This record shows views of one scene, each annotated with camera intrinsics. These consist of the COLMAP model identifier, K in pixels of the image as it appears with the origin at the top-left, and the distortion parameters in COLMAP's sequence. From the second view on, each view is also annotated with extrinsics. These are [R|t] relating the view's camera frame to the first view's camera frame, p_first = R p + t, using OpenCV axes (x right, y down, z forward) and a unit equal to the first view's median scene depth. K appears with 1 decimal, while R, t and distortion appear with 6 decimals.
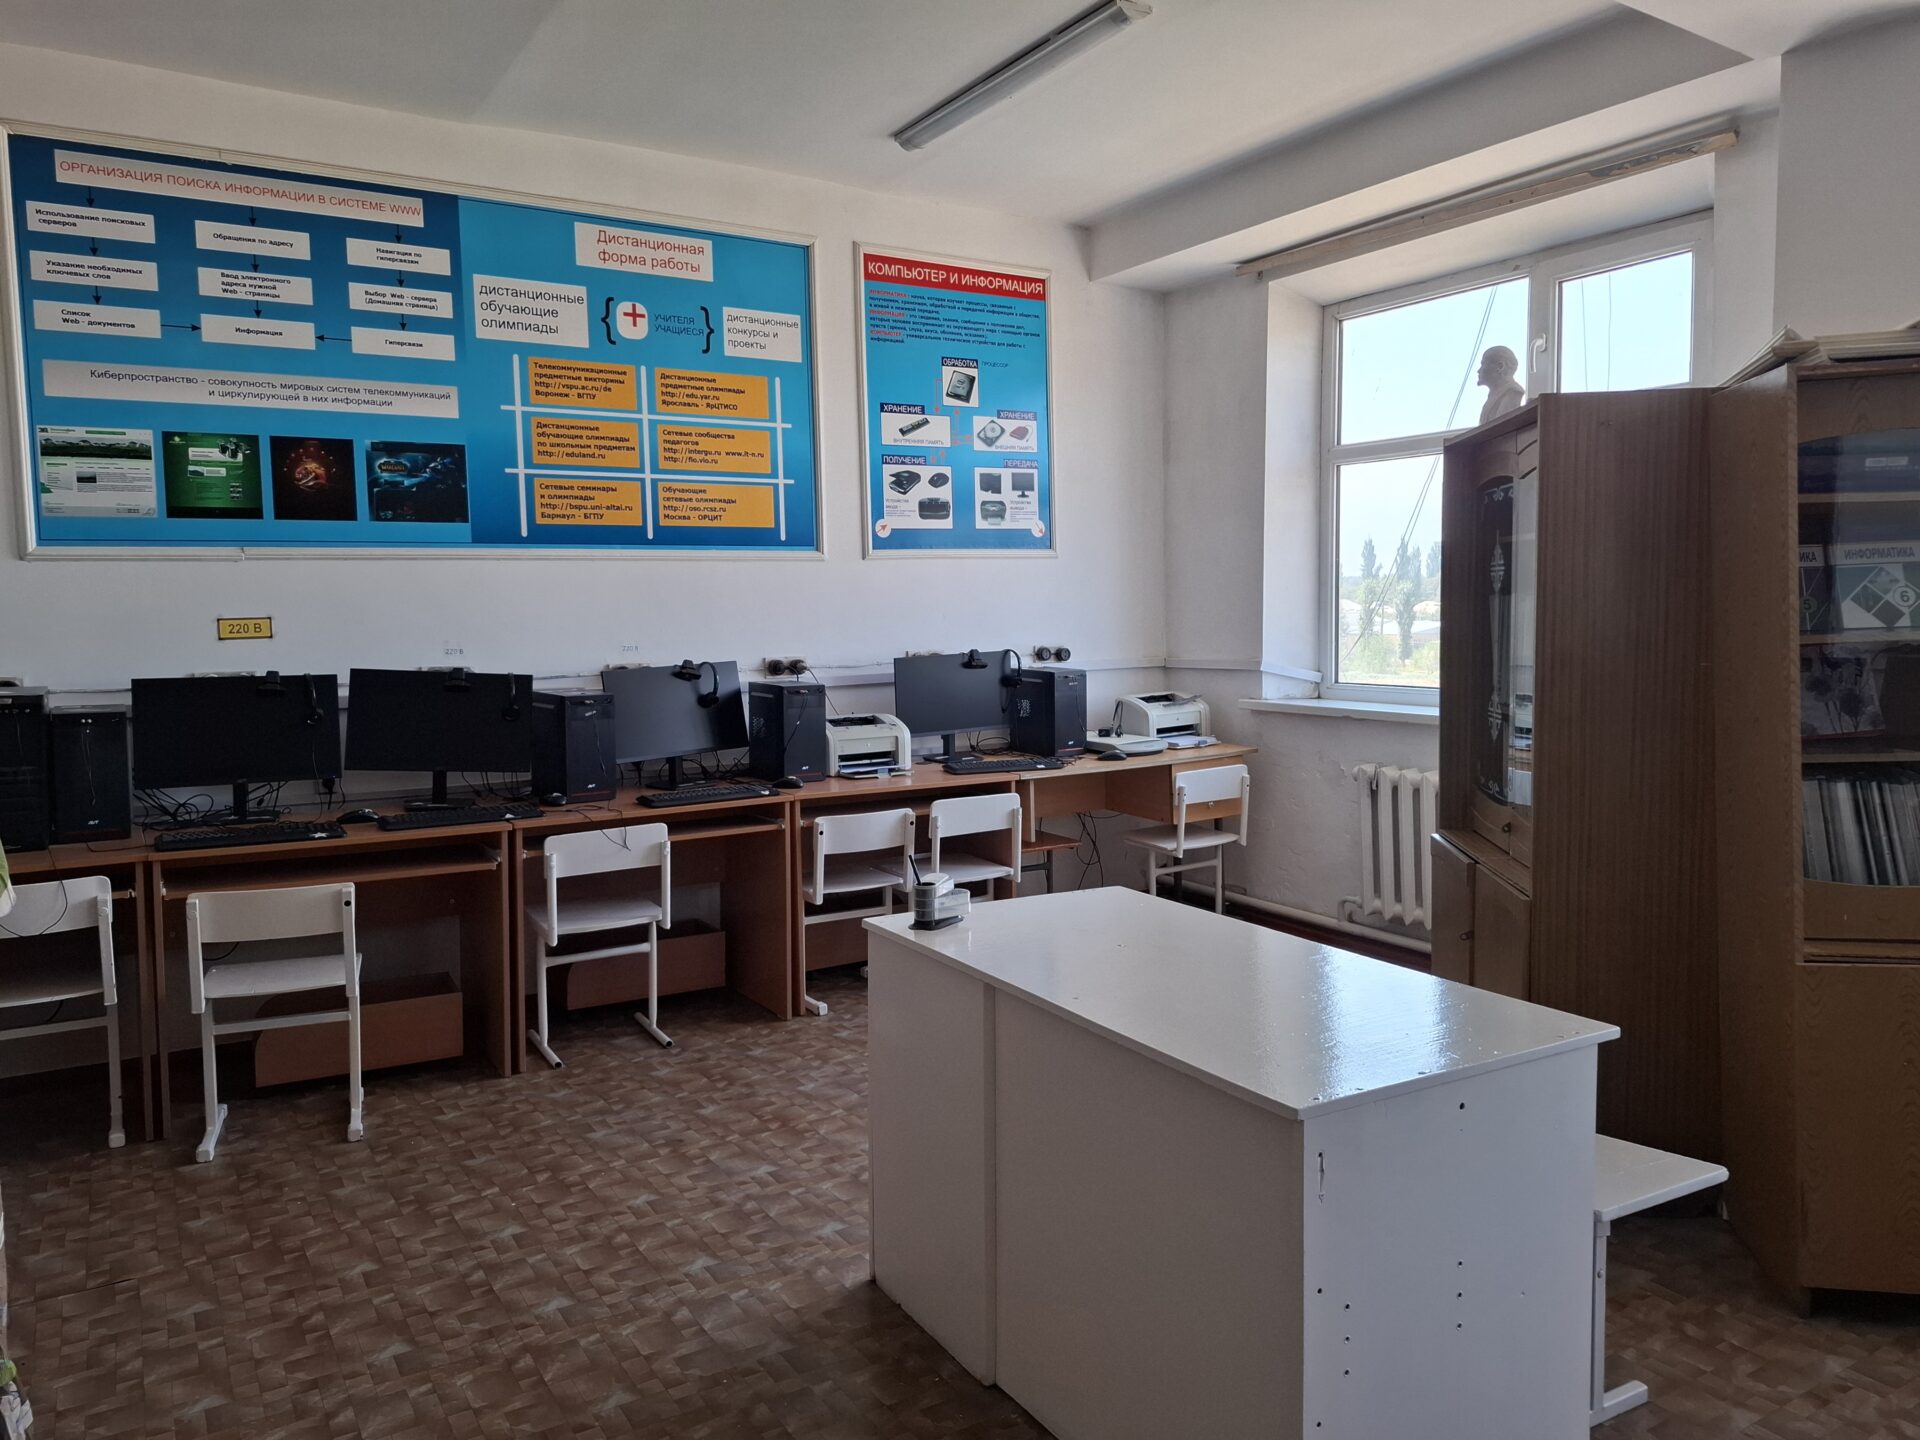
lens RADIAL K [[1334.3, 0, 958.2], [0, 1334.3, 713.8], [0, 0, 1]] dist [0.078796, -0.094981]
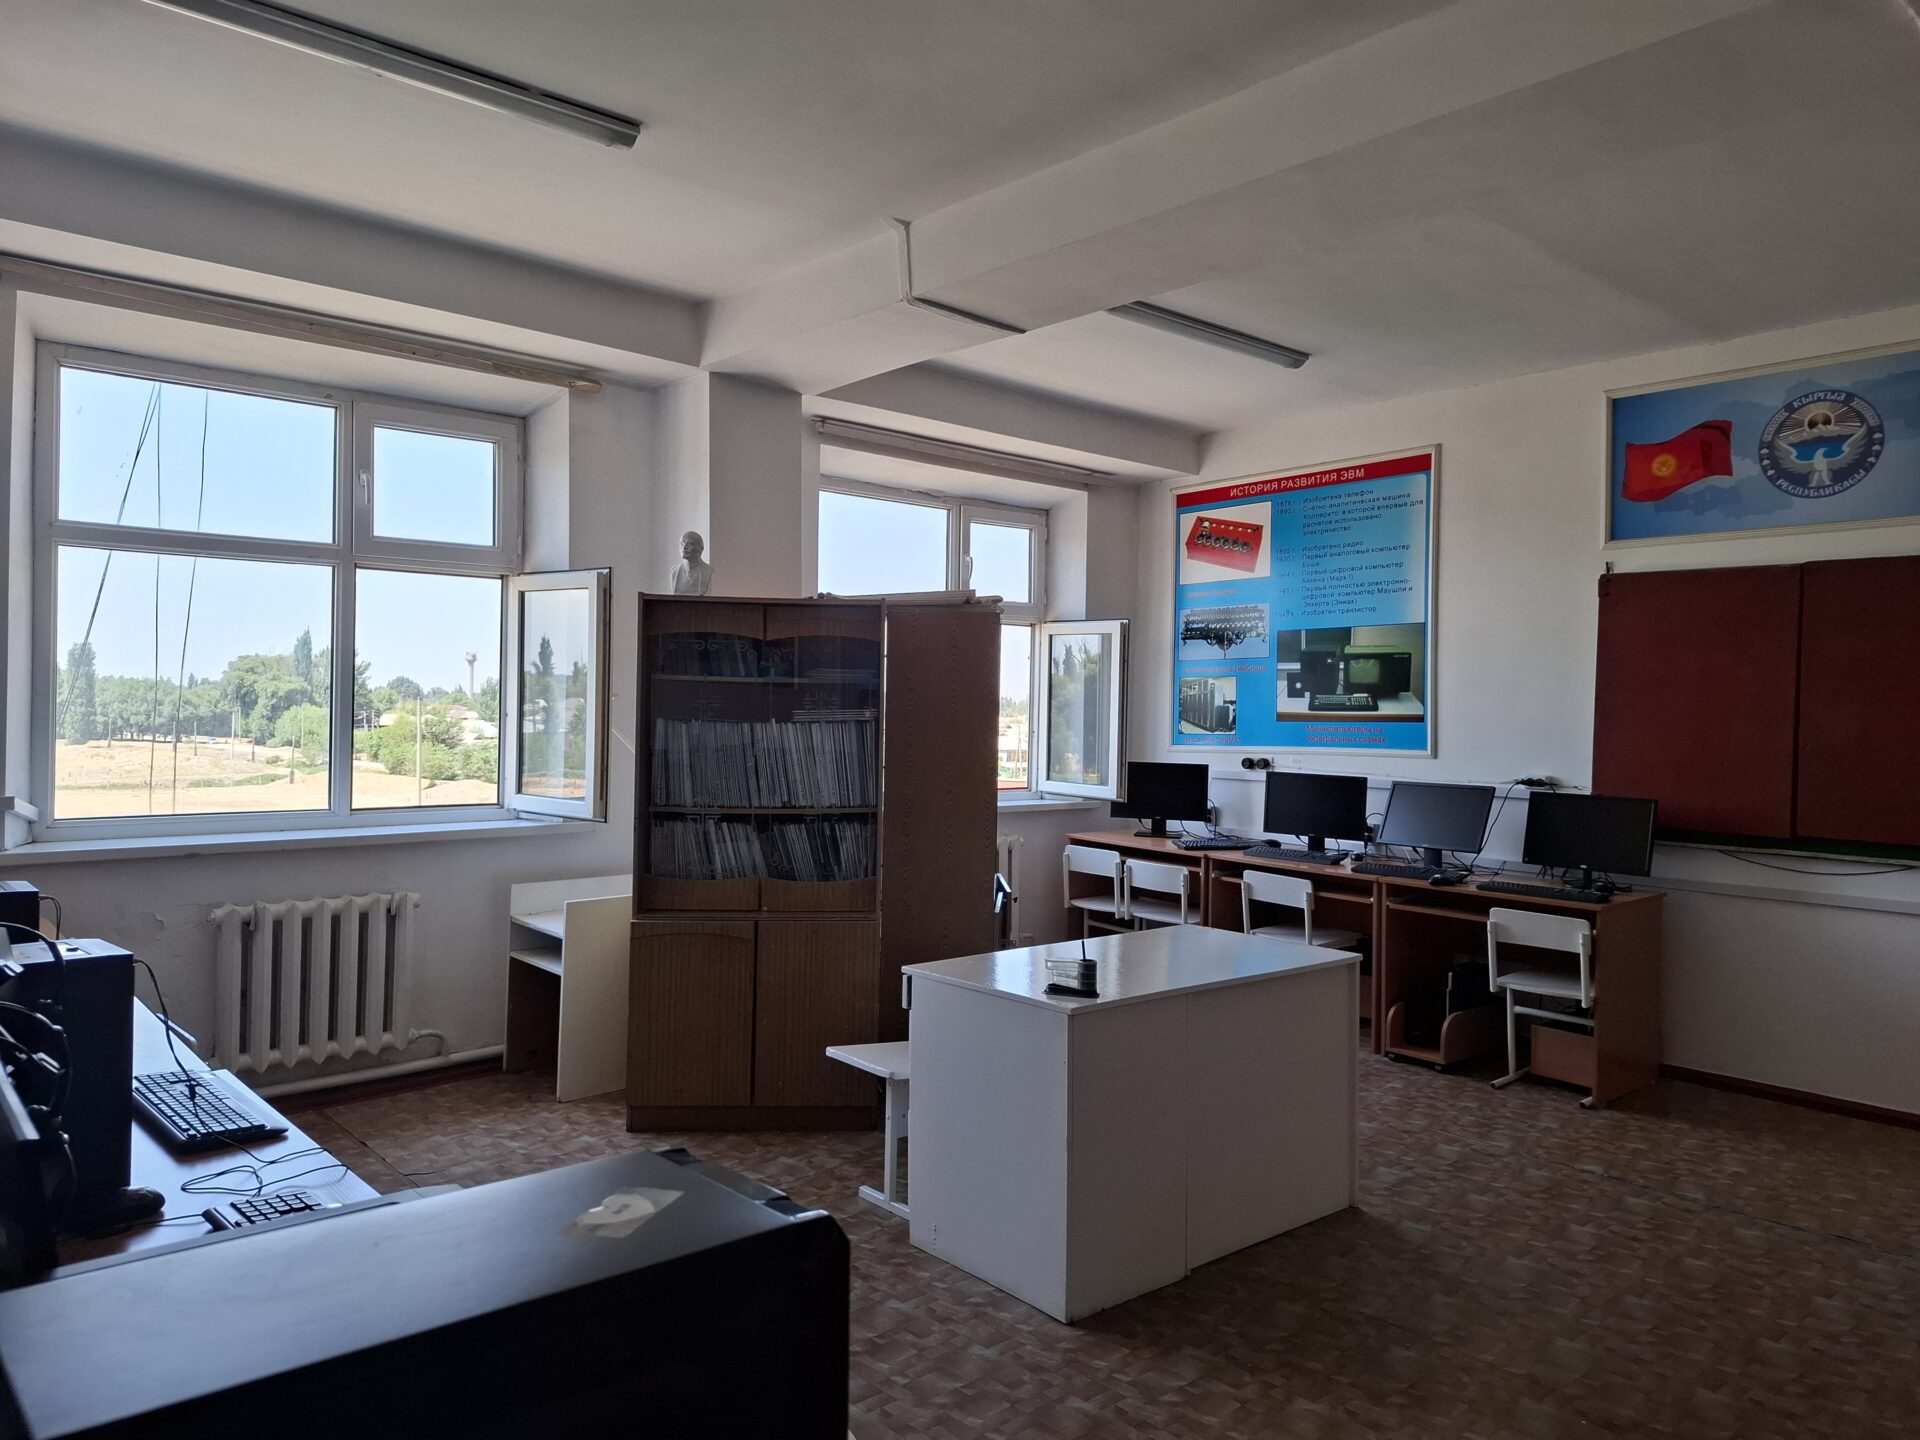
lens RADIAL K [[1334.3, 0, 957.6], [0, 1334.3, 715.0], [0, 0, 1]] dist [0.078796, -0.094981]
pose [[-0.155366, 0.003468, 0.987851, -0.759306], [0.070883, 0.997455, 0.007647, -0.070053], [-0.985311, 0.071210, -0.155216, 0.794759]]
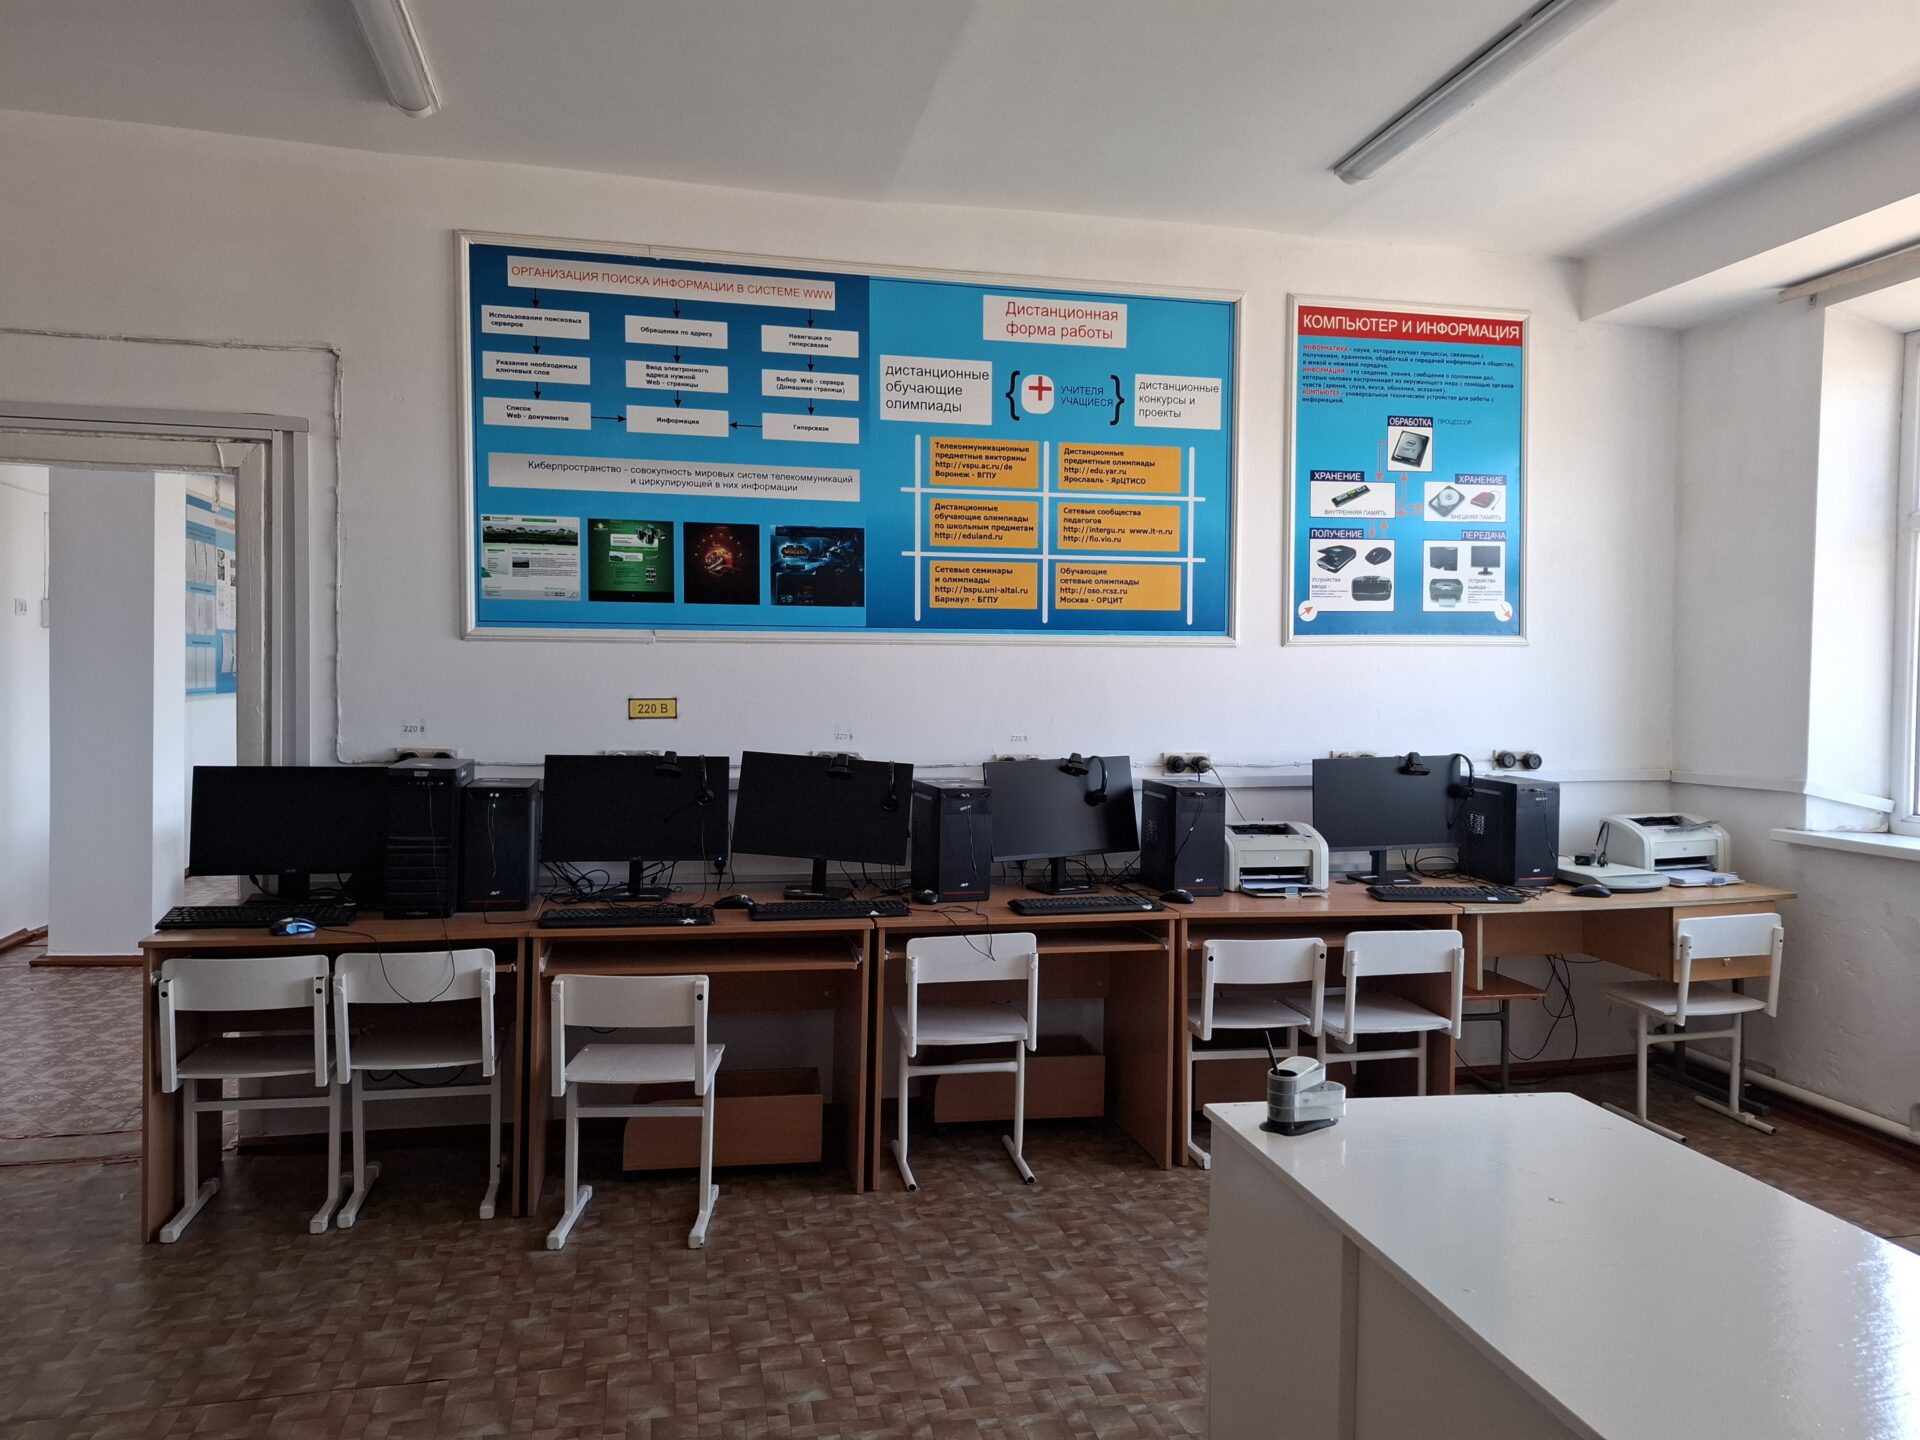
lens RADIAL K [[1334.3, 0, 966.7], [0, 1334.3, 726.0], [0, 0, 1]] dist [0.078796, -0.094981]
pose [[0.943091, 0.033801, -0.330812, 0.032153], [-0.049975, 0.997929, -0.040507, -0.019499], [0.328757, 0.054734, 0.942827, 0.115770]]
